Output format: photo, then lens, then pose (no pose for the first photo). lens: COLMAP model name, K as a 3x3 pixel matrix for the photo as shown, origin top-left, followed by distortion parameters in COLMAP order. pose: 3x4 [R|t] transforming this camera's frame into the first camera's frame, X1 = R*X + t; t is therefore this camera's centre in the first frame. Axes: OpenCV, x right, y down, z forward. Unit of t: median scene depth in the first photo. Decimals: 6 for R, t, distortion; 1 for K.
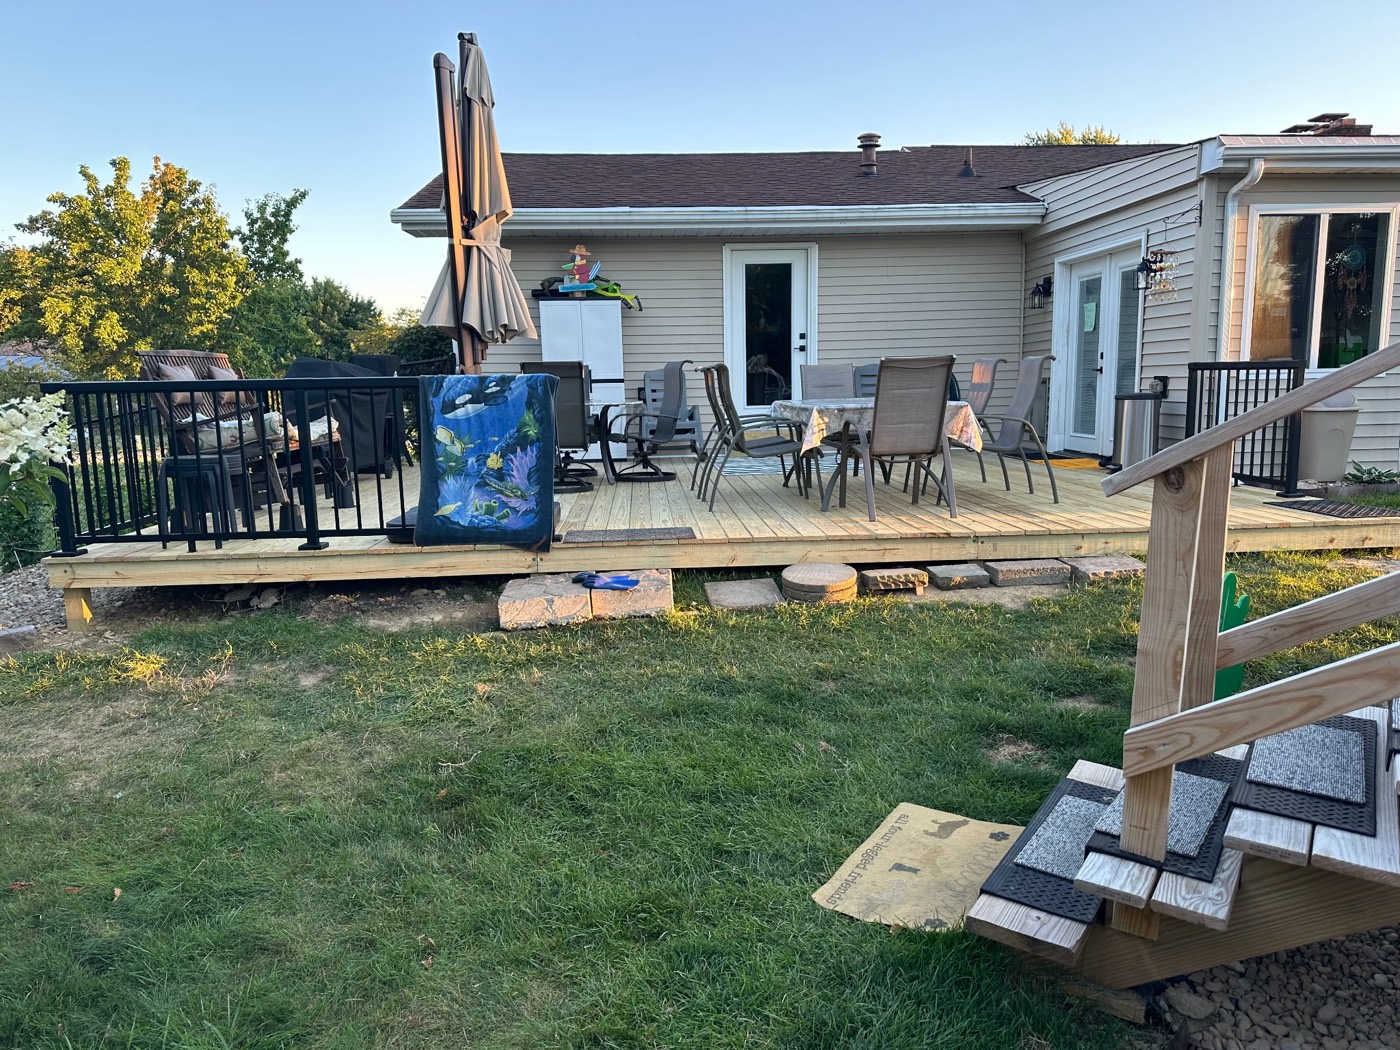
lens RADIAL K [[997.5, 0, 700.0], [0, 997.5, 525.0], [0, 0, 1]] dist [0.050350, -0.038484]
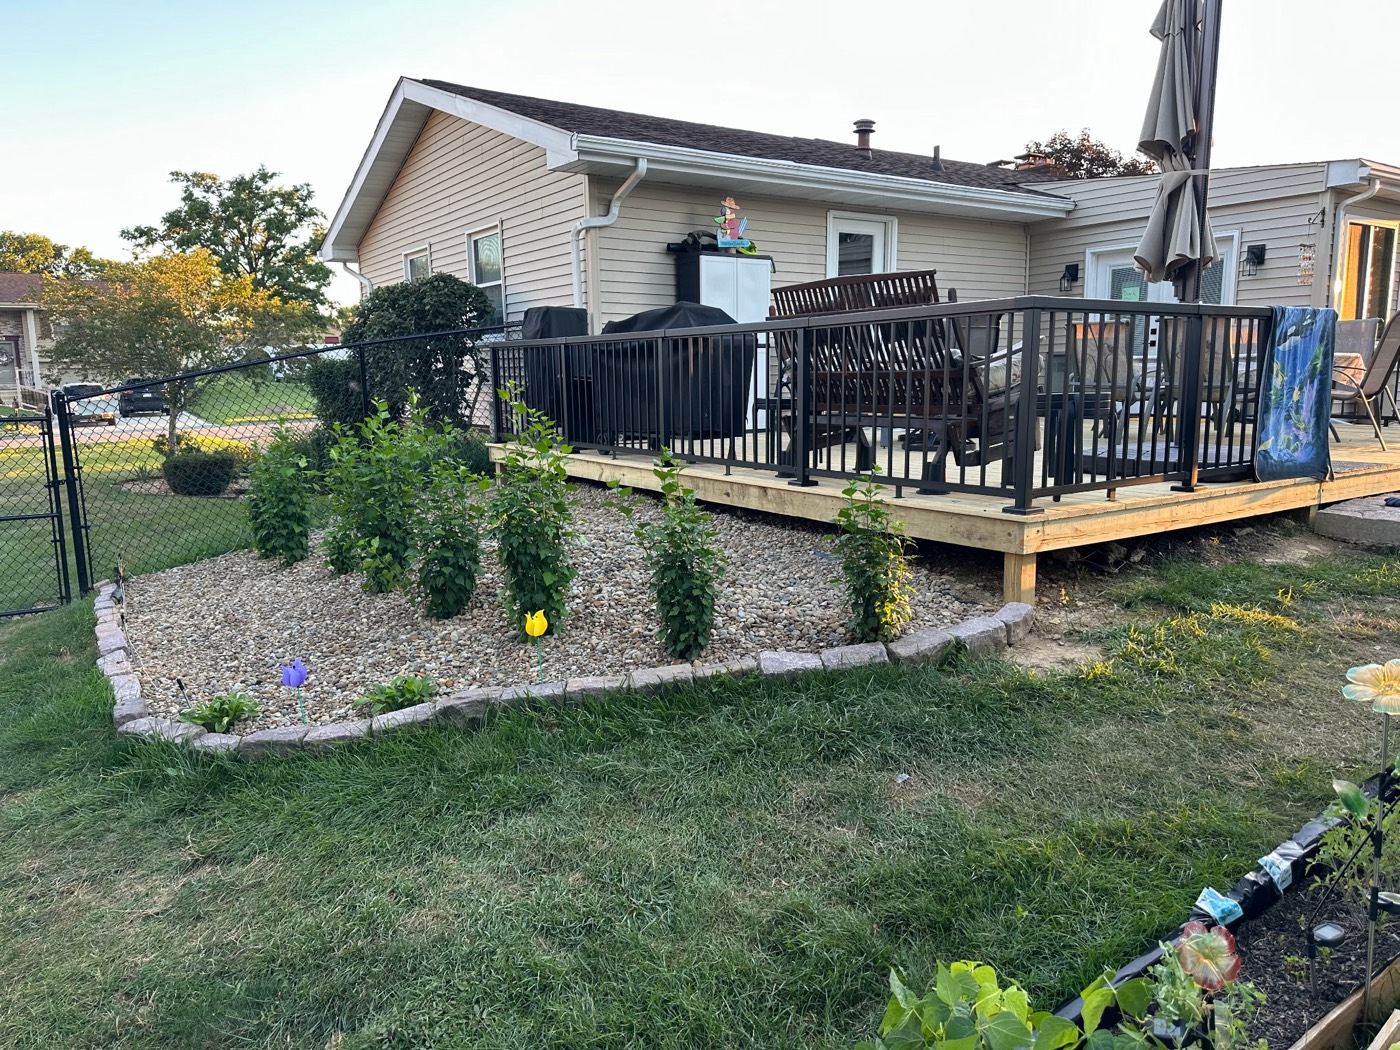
lens RADIAL K [[993.6, 0, 700.5], [0, 993.6, 540.6], [0, 0, 1]] dist [-0.003178, -0.002249]
pose [[0.861520, -0.078992, 0.501542, -0.617457], [0.071374, 0.996856, 0.034402, 0.002986], [-0.502683, 0.006159, 0.864449, 0.218614]]
